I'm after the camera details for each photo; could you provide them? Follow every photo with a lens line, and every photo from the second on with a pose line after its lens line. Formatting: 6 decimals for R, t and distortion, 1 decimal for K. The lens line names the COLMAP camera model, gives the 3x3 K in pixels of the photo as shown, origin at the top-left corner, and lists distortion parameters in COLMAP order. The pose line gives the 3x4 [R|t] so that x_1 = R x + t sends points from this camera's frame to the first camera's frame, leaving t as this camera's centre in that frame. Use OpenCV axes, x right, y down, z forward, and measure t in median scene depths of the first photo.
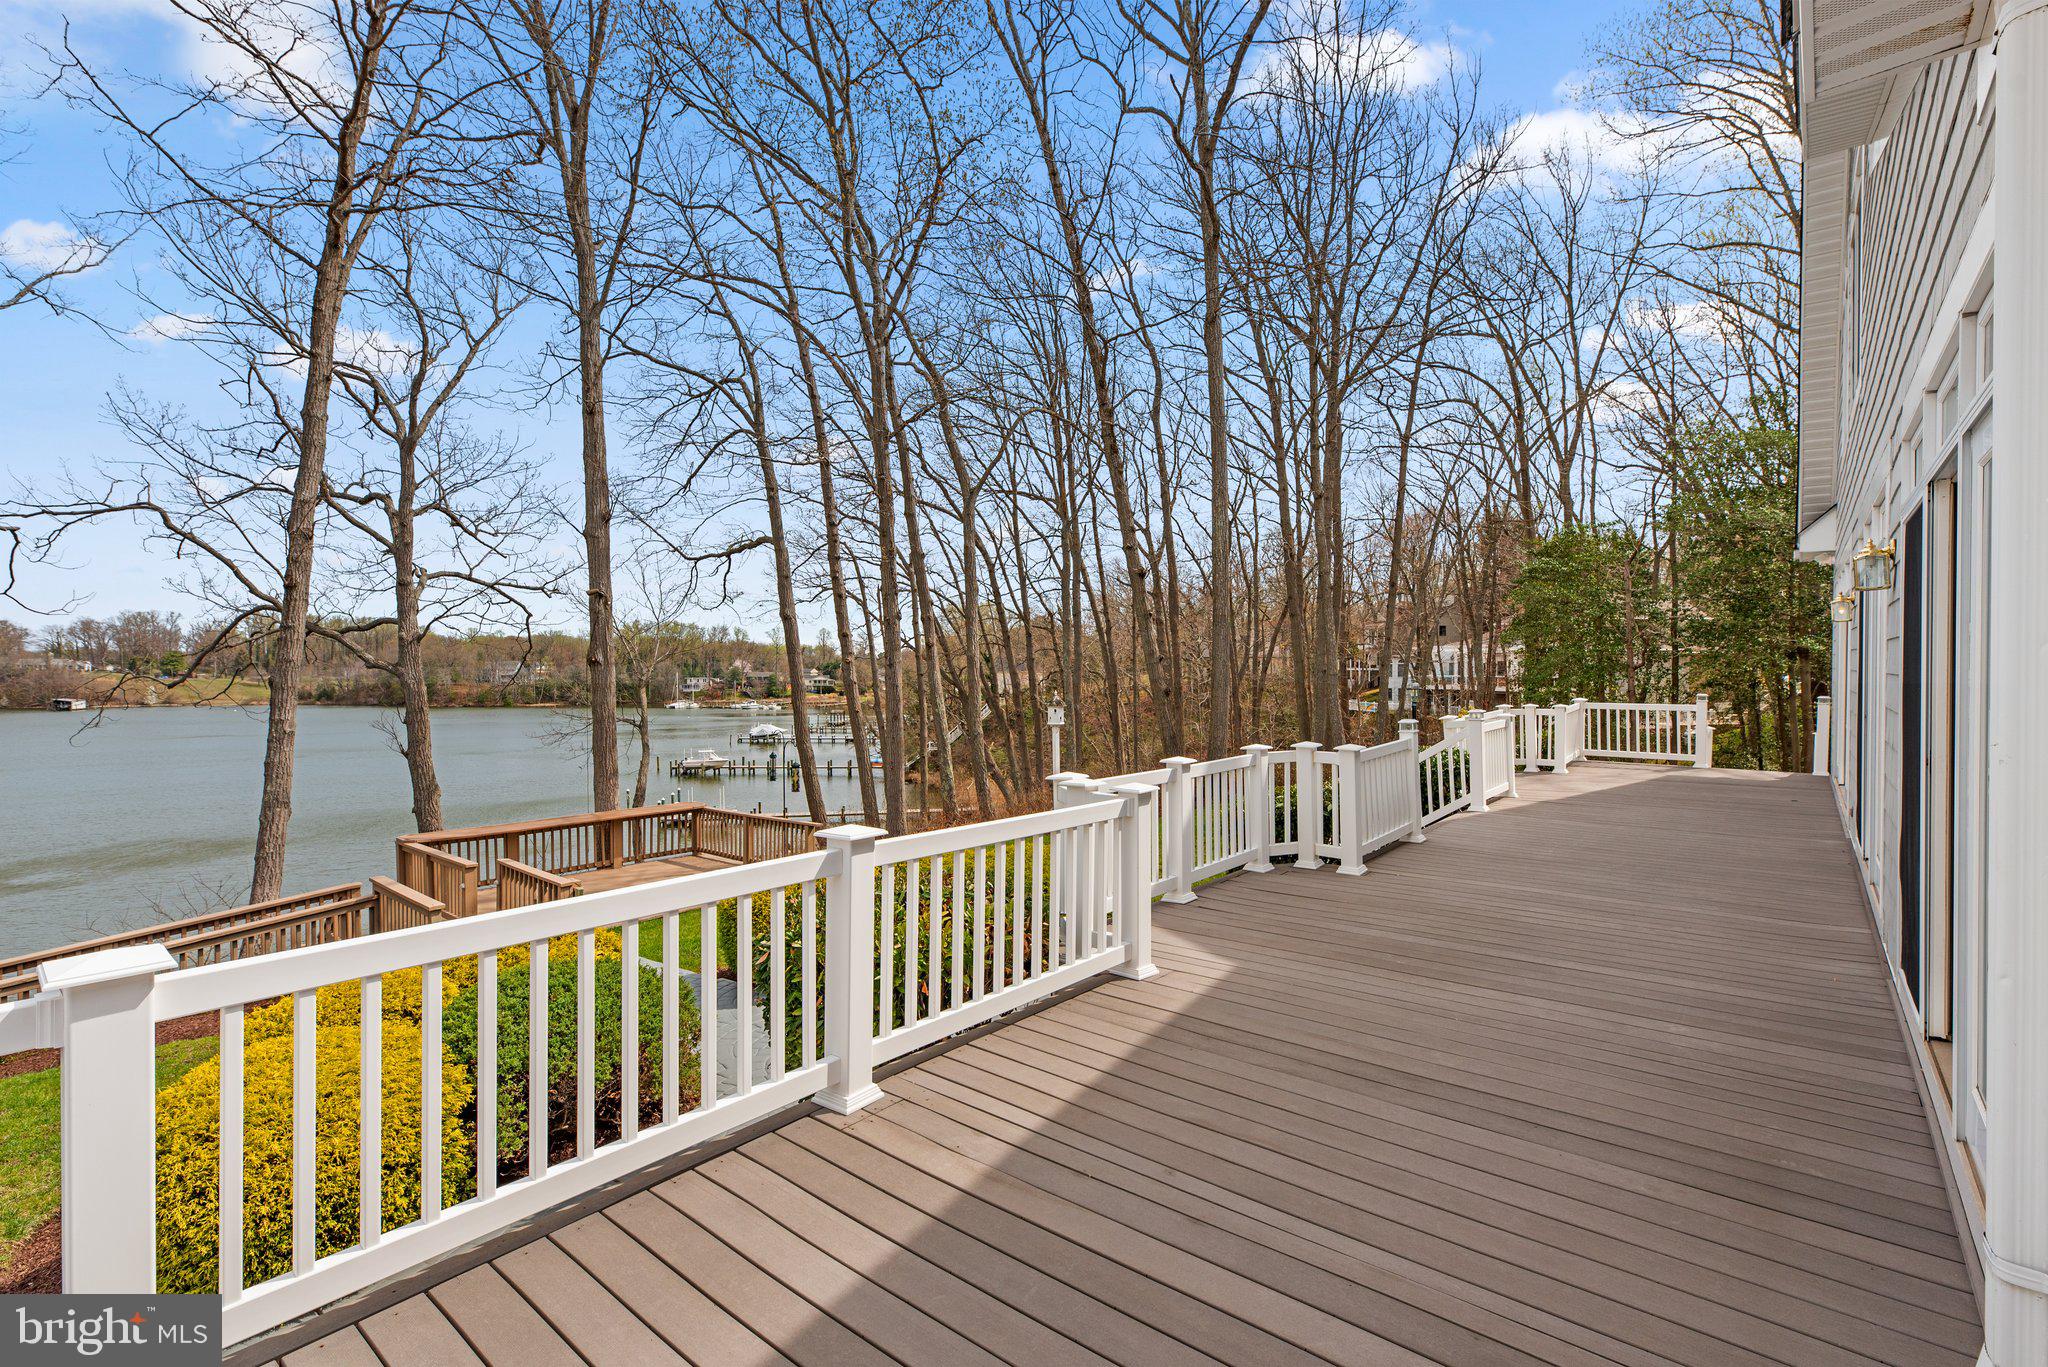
lens RADIAL K [[928.4, 0, 1032.6], [0, 928.4, 679.2], [0, 0, 1]] dist [0.003135, 0.000289]
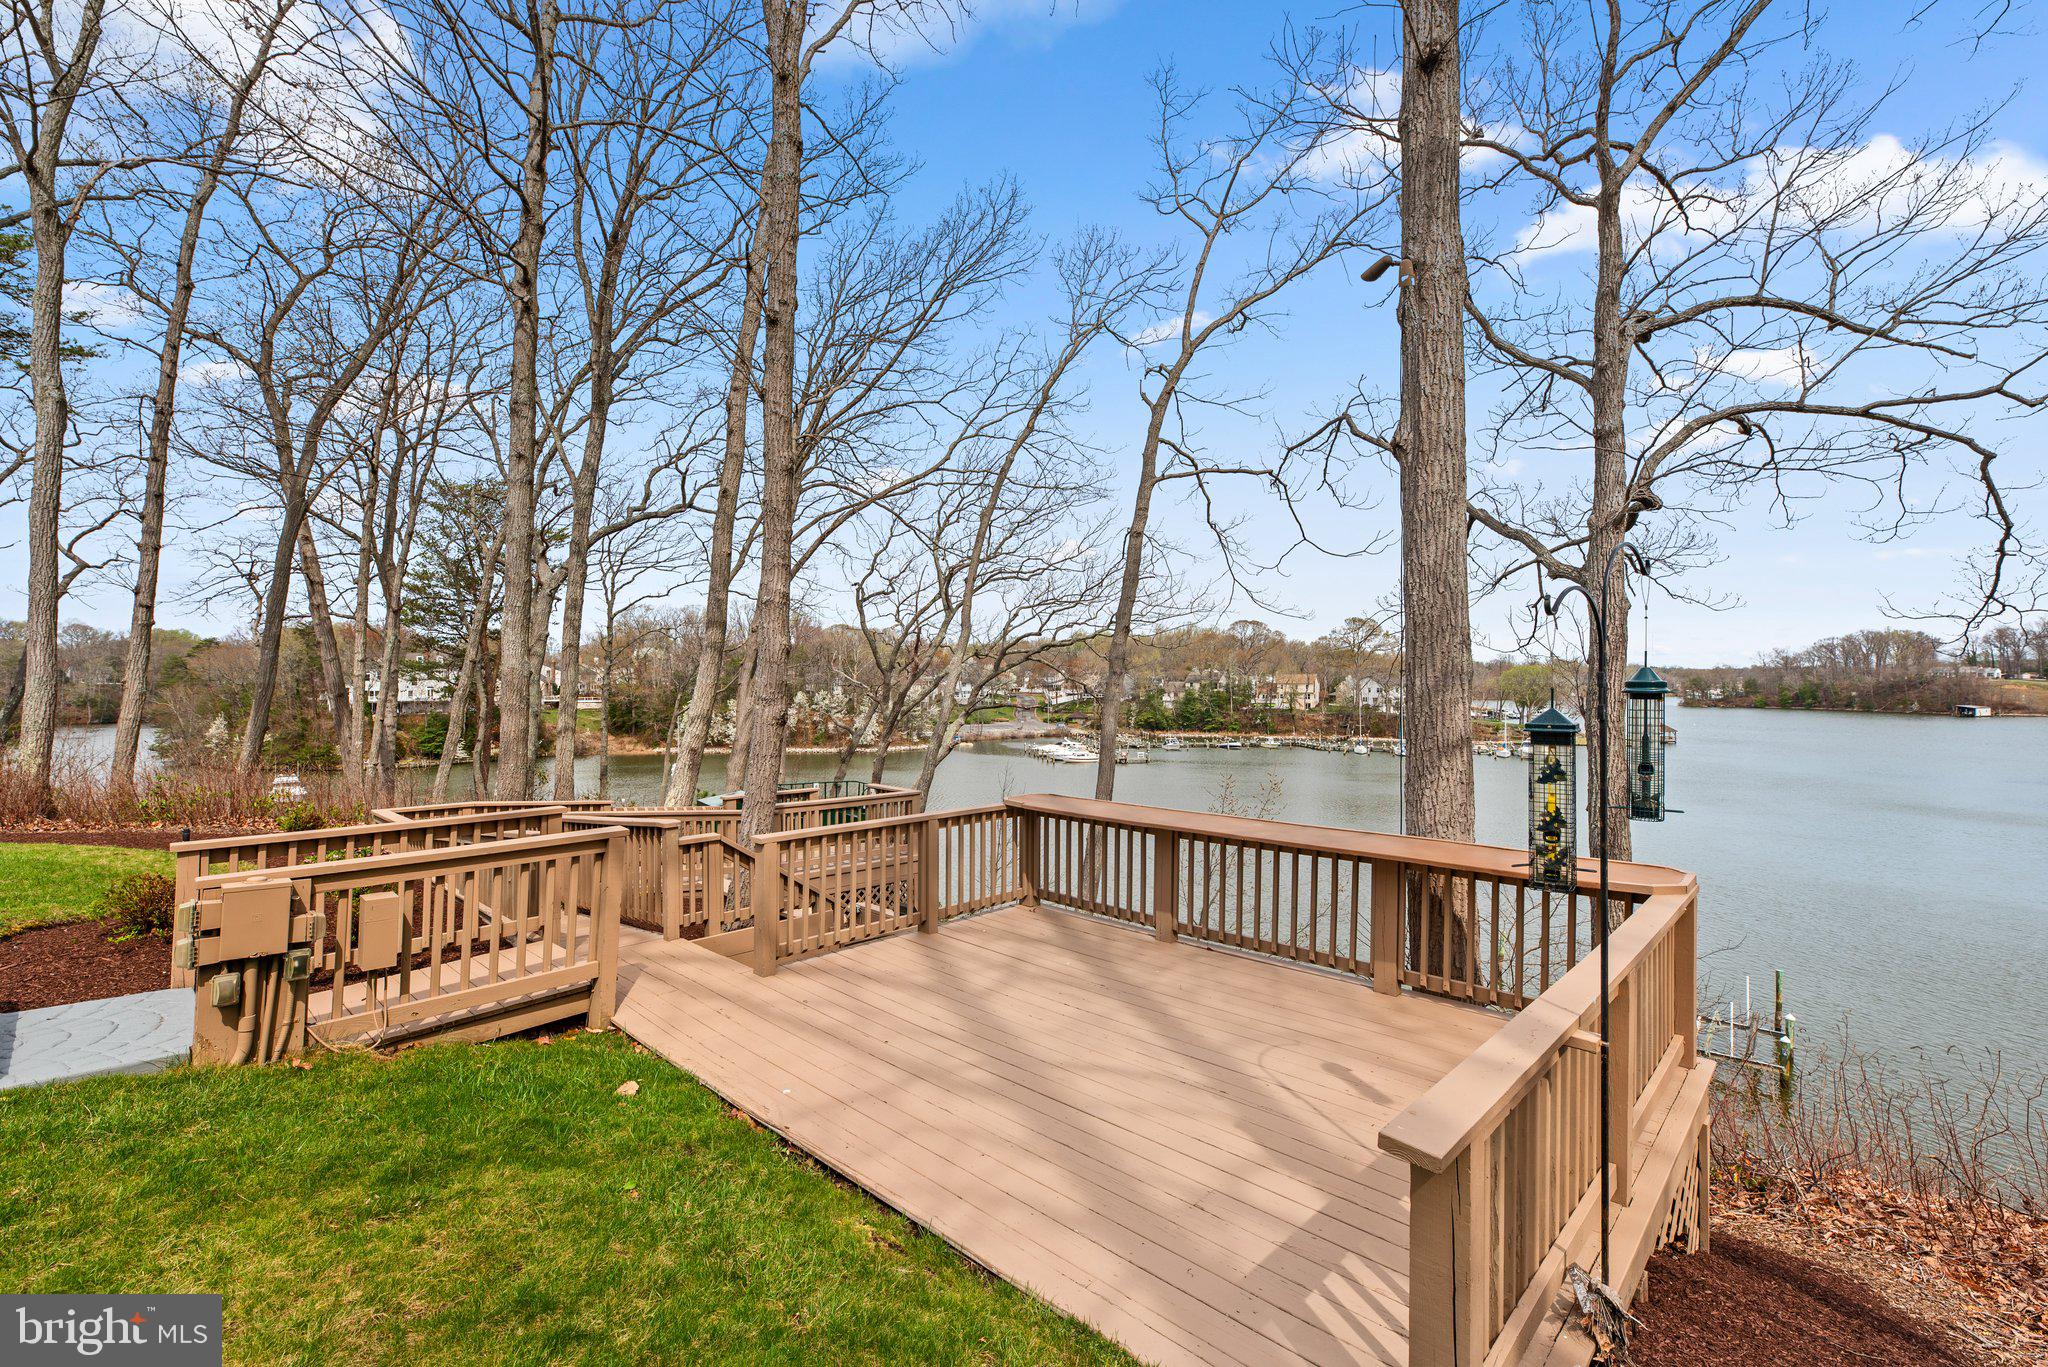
lens RADIAL K [[892.8, 0, 1024.0], [0, 892.8, 683.5], [0, 0, 1]] dist [0.002466, 0.000041]
pose [[-0.062845, 0.002831, -0.998019, -0.023697], [-0.009320, 0.999951, 0.003424, 0.022132], [0.997980, 0.009517, -0.062816, 0.237637]]
